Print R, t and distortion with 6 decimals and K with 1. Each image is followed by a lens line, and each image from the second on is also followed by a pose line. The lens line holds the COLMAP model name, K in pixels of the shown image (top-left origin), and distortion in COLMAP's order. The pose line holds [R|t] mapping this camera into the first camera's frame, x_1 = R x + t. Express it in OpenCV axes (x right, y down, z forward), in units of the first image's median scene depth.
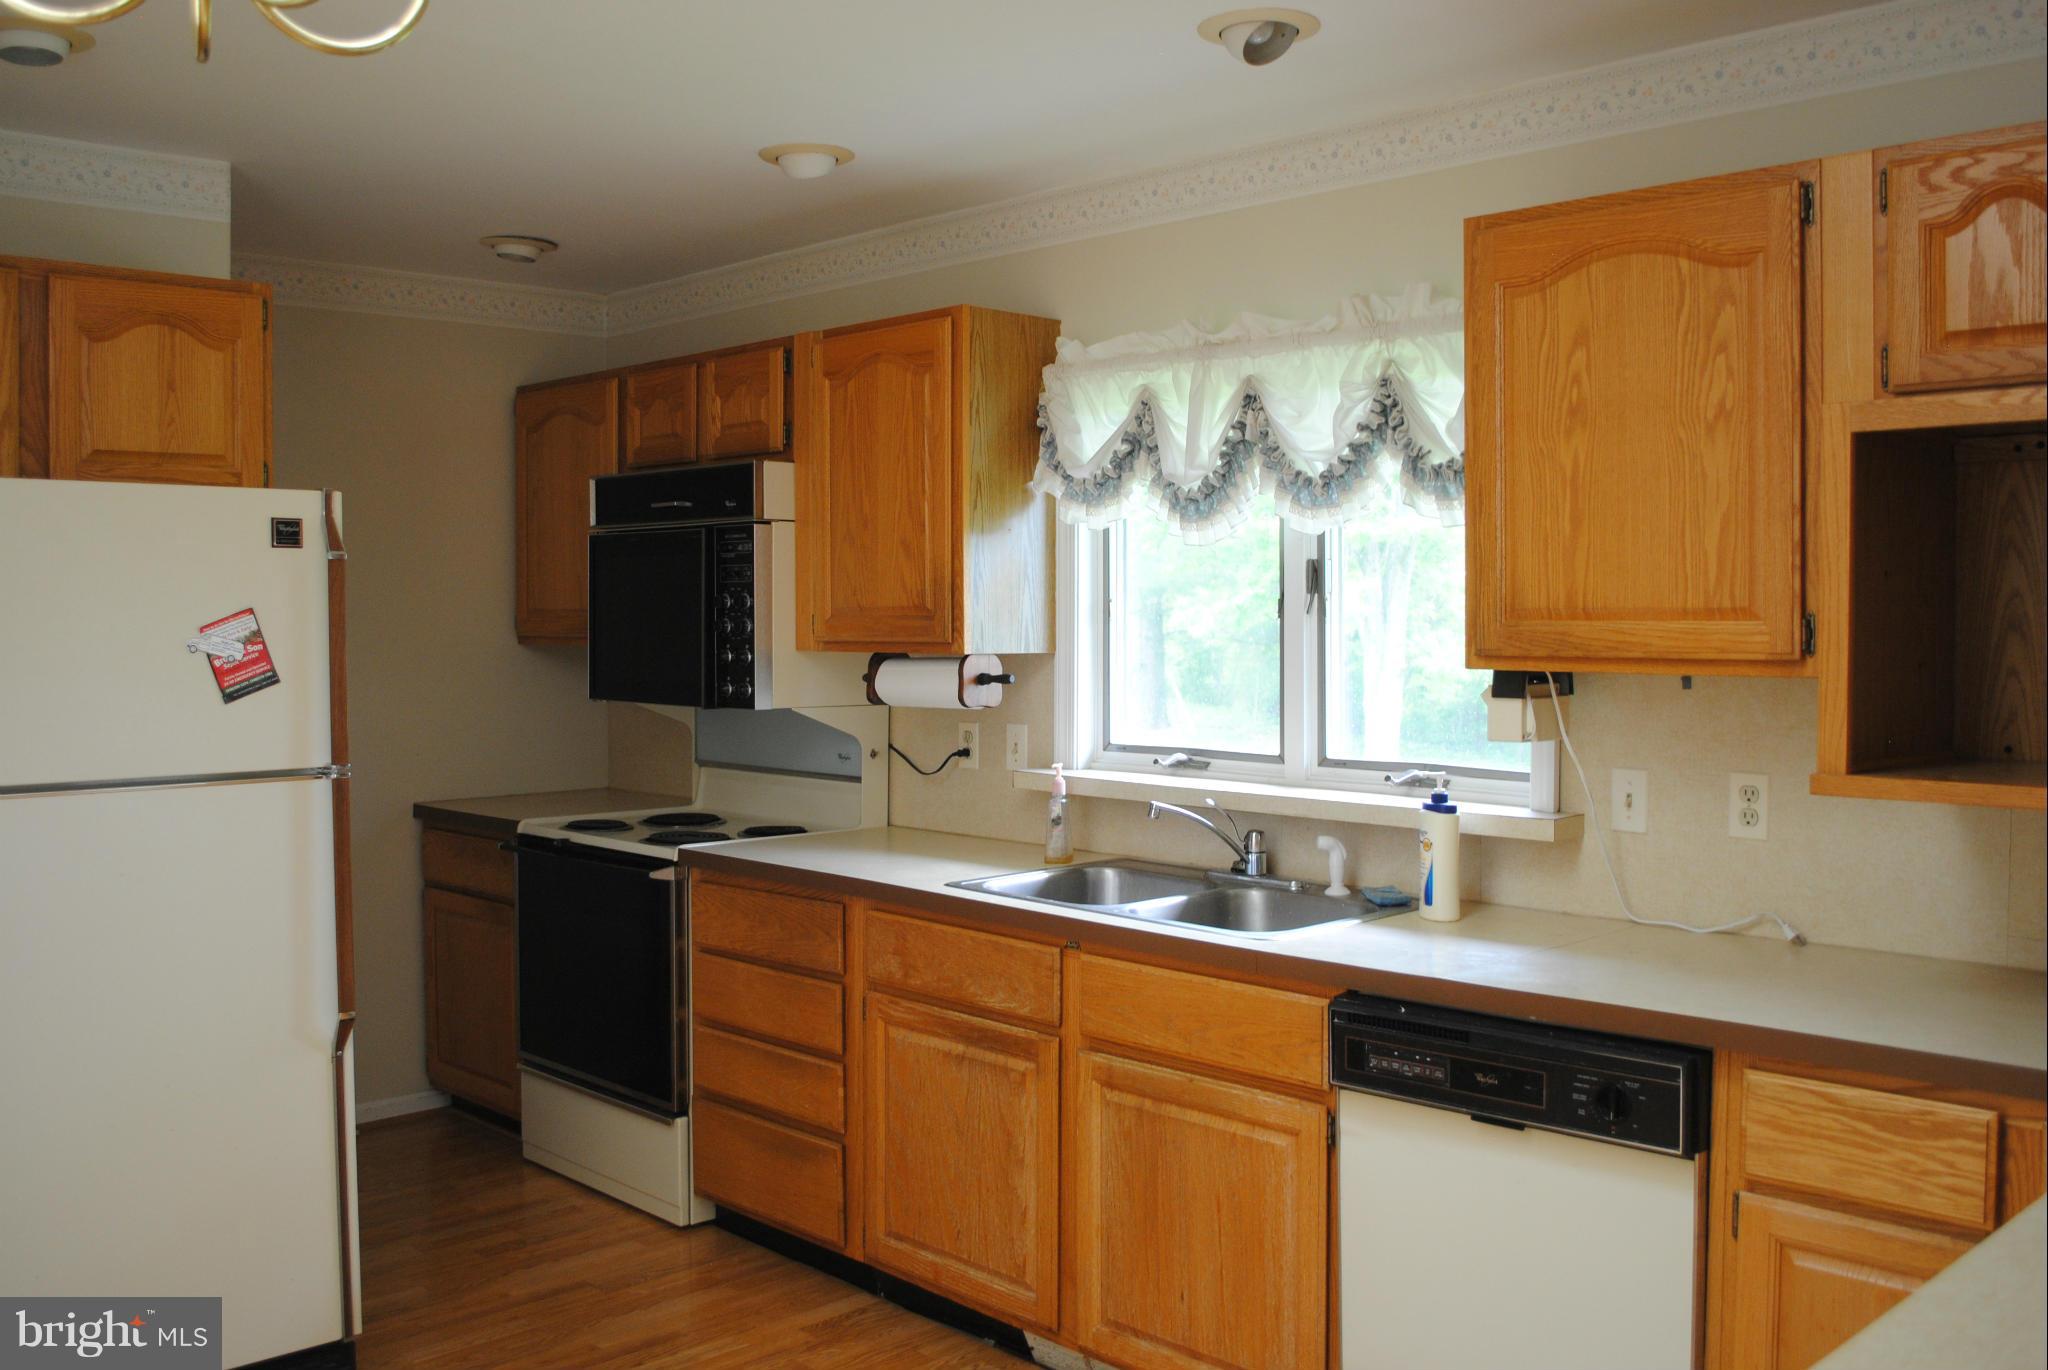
lens RADIAL K [[1817.6, 0, 1020.1], [0, 1817.6, 661.5], [0, 0, 1]] dist [-0.077043, -0.000162]
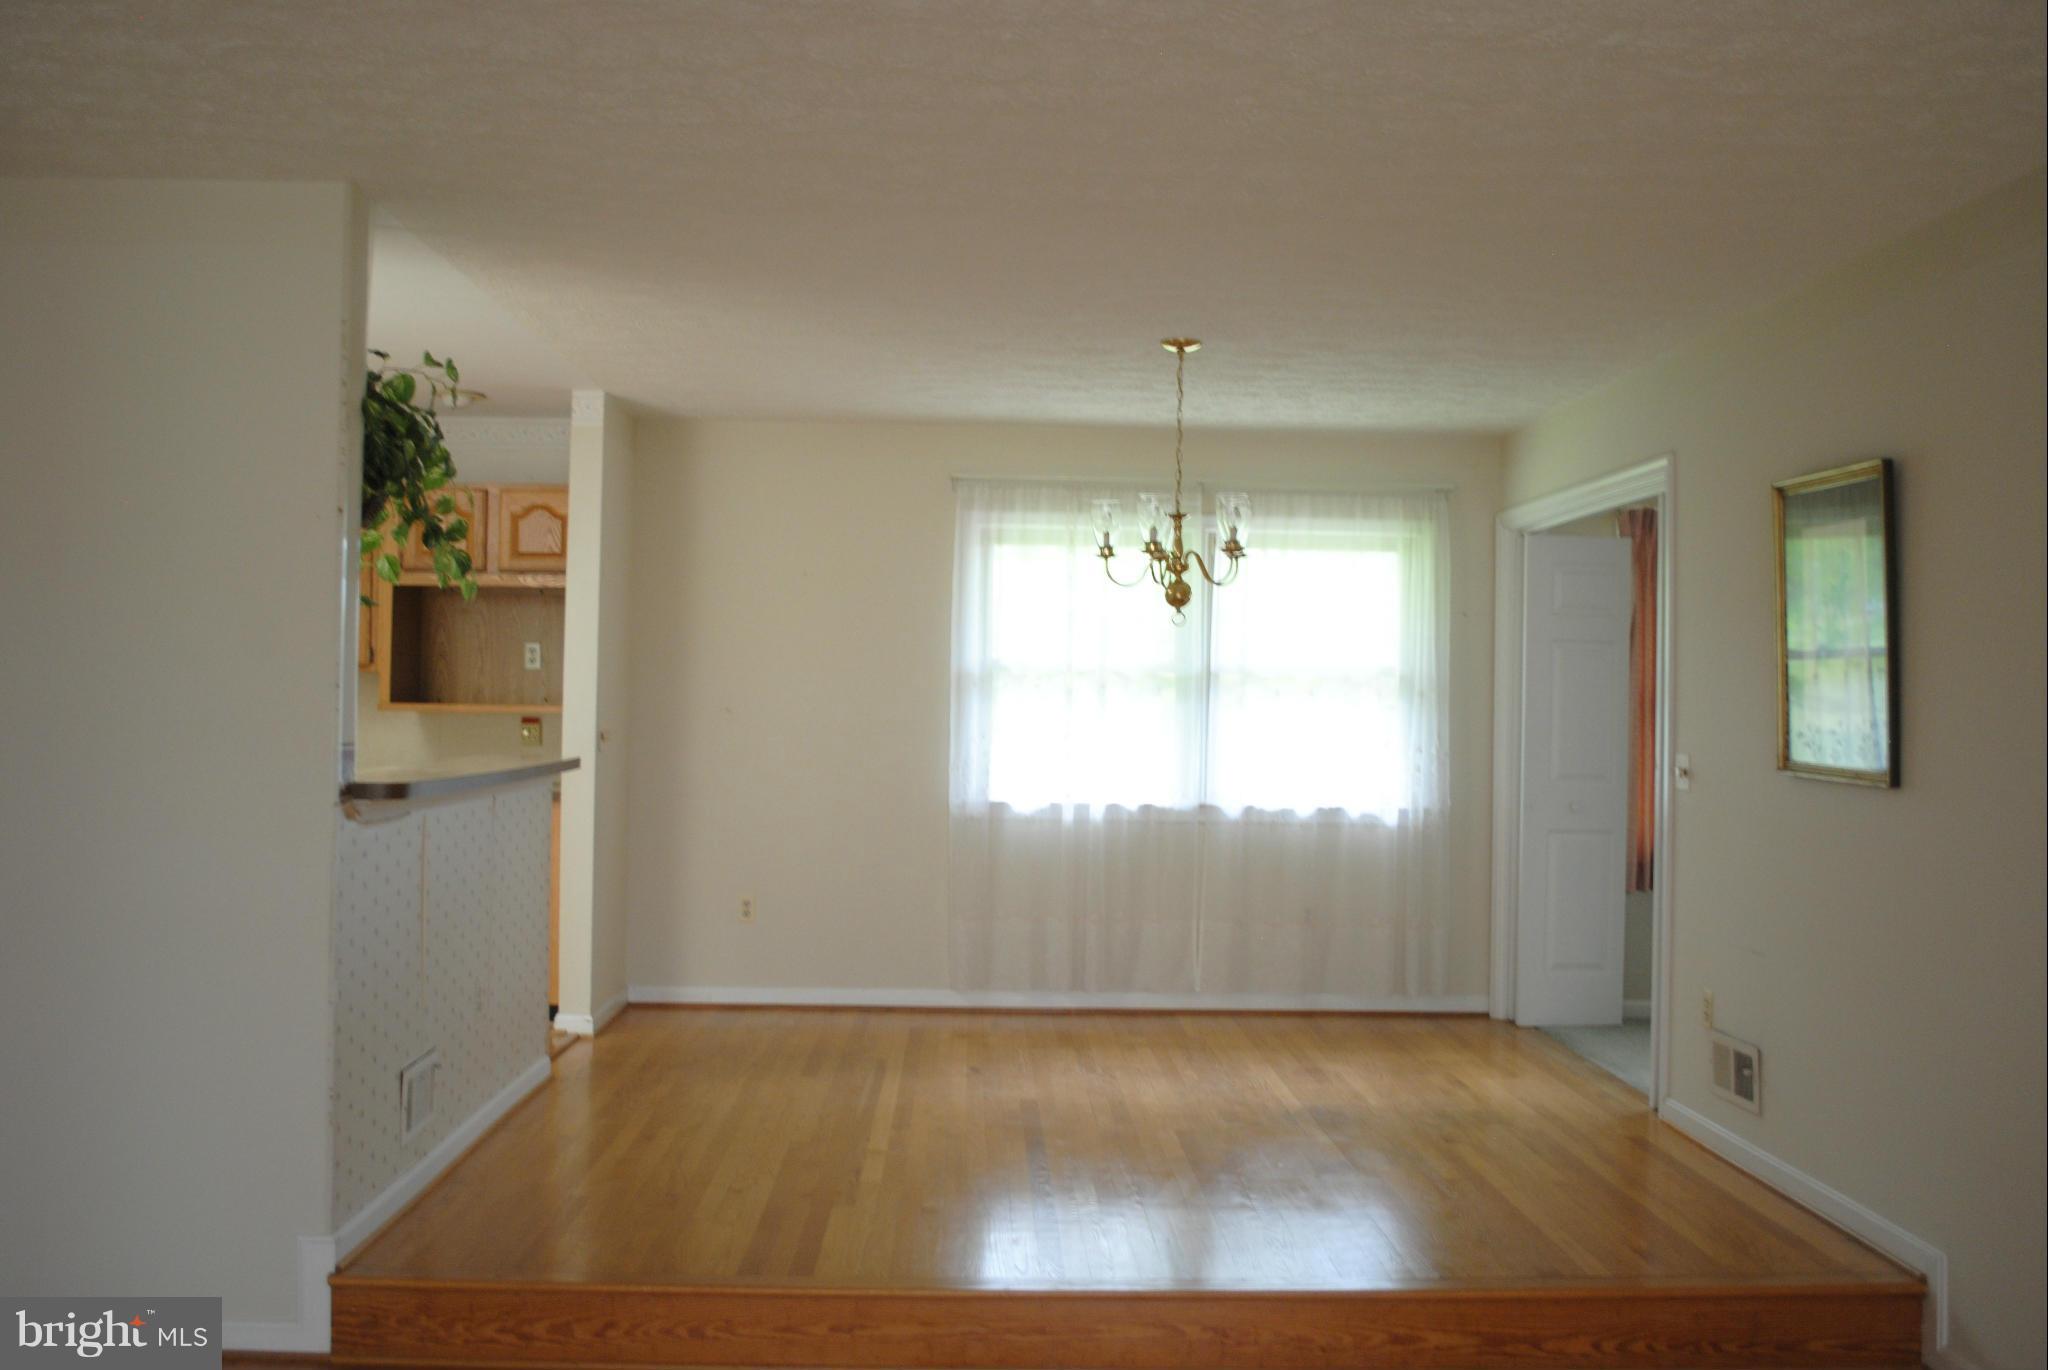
lens RADIAL K [[1817.6, 0, 1020.1], [0, 1817.6, 661.5], [0, 0, 1]] dist [-0.077043, -0.000162]
pose [[0.666559, 0.021464, 0.745143, -0.681331], [0.012748, 0.999111, -0.040184, 0.083440], [-0.745343, 0.036284, 0.665693, -1.125515]]
